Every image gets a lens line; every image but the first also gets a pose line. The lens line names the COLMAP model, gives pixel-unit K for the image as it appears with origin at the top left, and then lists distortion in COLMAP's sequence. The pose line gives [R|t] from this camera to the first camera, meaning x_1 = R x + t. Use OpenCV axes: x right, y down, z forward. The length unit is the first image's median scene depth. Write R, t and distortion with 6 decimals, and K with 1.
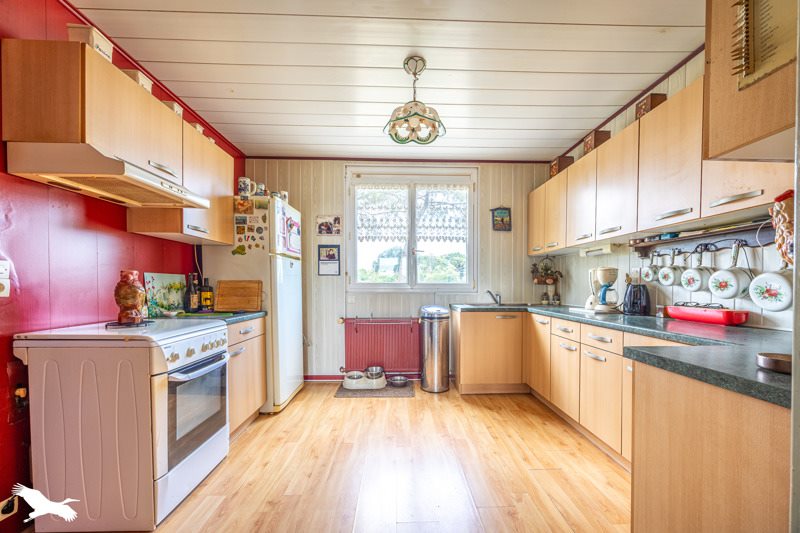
lens RADIAL K [[309.6, 0, 403.8], [0, 309.6, 288.0], [0, 0, 1]] dist [0.000401, 0.000036]
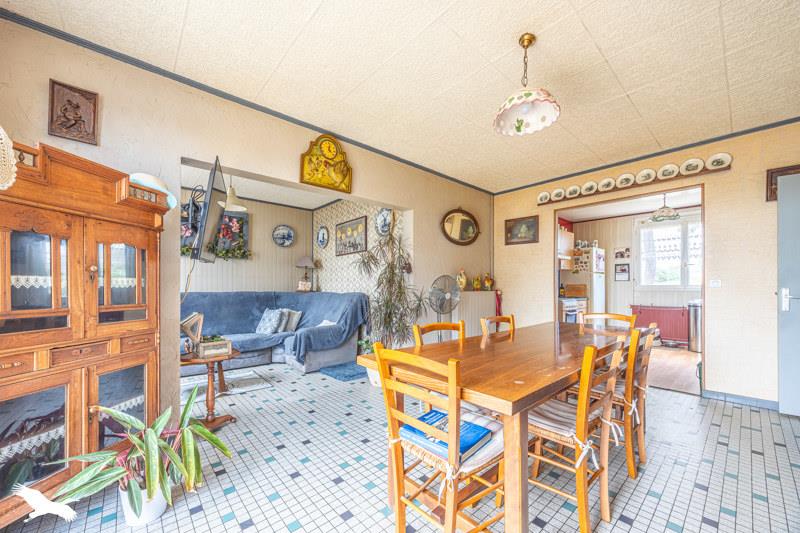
lens RADIAL K [[309.6, 0, 403.8], [0, 309.6, 288.0], [0, 0, 1]] dist [0.000401, 0.000036]
pose [[0.649089, 0.001284, -0.760711, 0.312090], [-0.006137, 0.999975, -0.003548, 0.013971], [0.760688, 0.006971, 0.649081, -1.161491]]
